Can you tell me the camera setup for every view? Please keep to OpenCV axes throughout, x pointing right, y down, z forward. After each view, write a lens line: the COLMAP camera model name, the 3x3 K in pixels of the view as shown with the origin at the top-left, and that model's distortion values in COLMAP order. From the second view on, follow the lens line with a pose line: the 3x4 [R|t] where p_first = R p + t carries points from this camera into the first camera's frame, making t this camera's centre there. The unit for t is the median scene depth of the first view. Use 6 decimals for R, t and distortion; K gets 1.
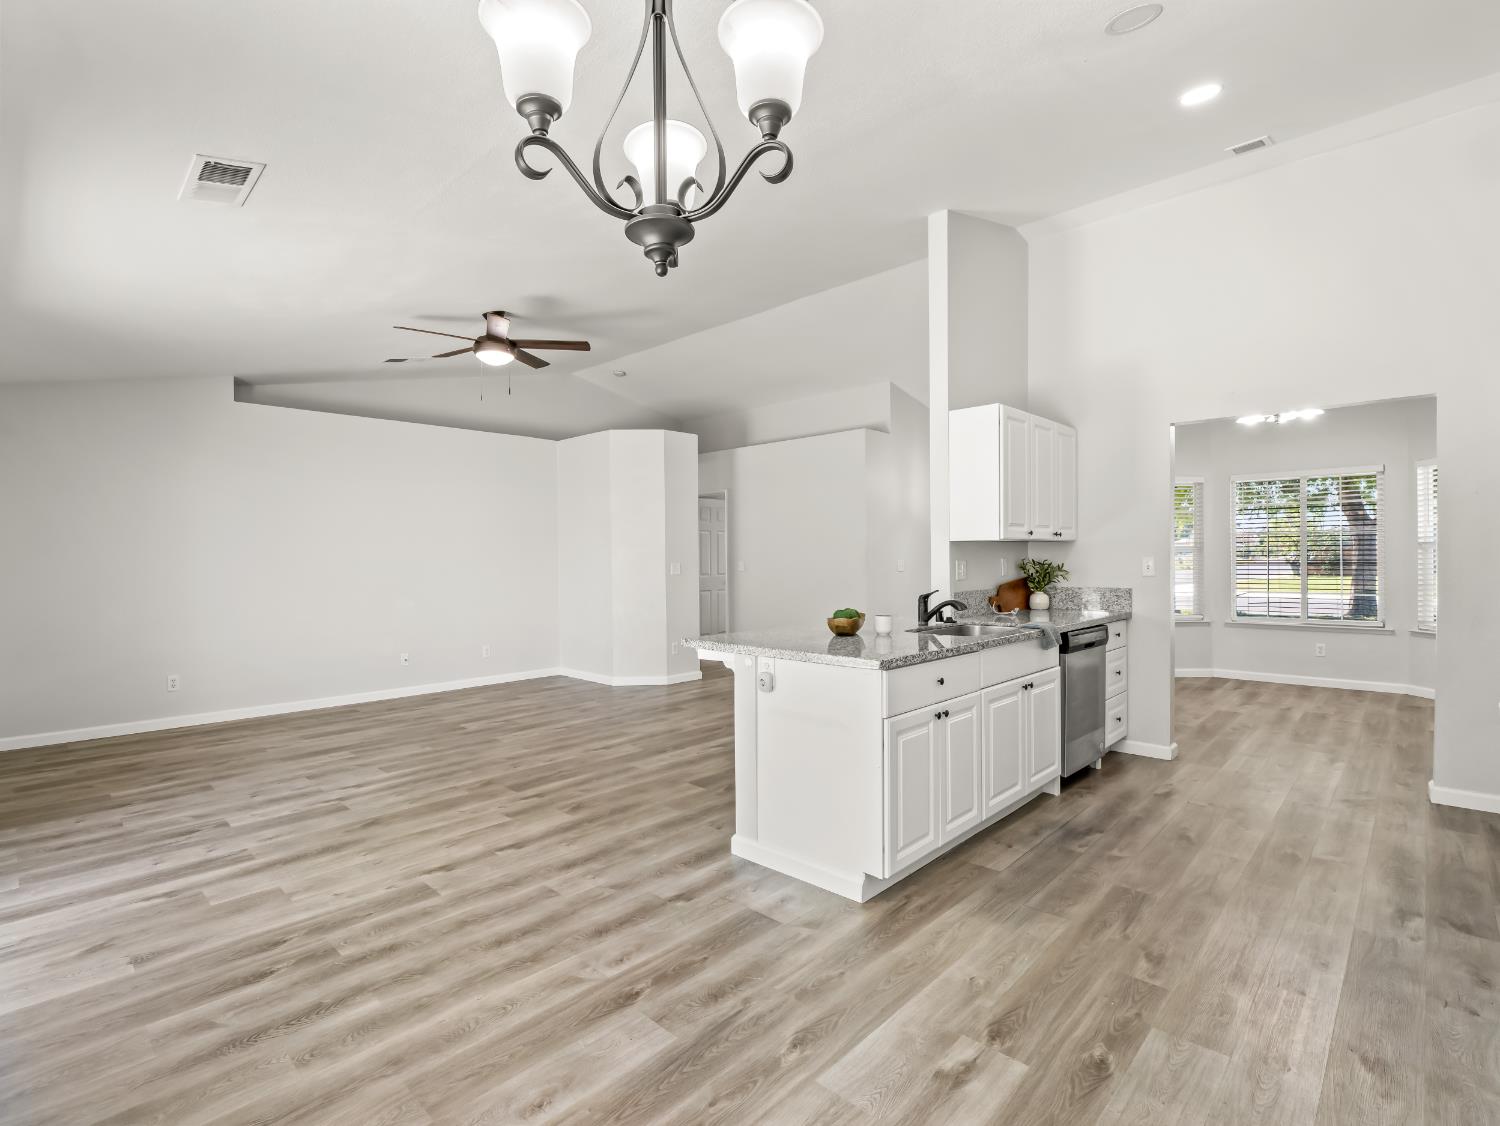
lens RADIAL K [[724.2, 0, 743.3], [0, 724.2, 563.5], [0, 0, 1]] dist [-0.001831, -0.013009]
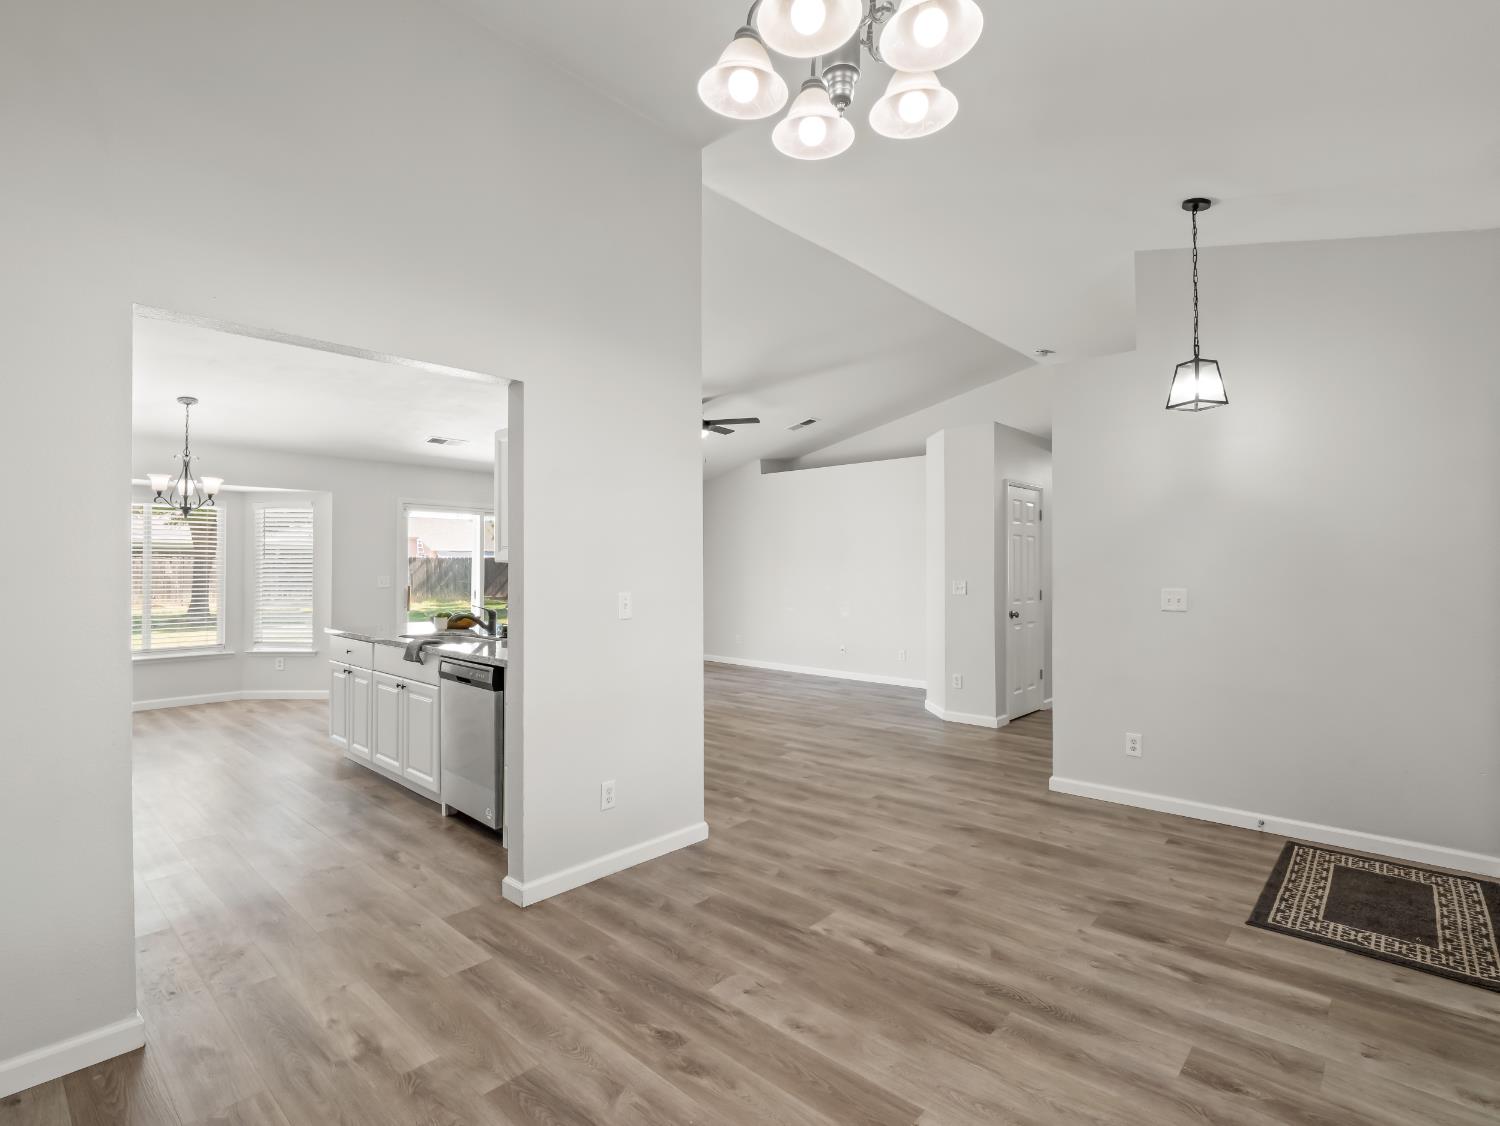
lens RADIAL K [[724.2, 0, 743.3], [0, 724.2, 563.5], [0, 0, 1]] dist [-0.001831, -0.013009]
pose [[0.019175, 0.001686, -0.999815, 1.340610], [-0.010307, 0.999946, 0.001488, -0.035497], [0.999763, 0.010276, 0.019191, 1.285998]]
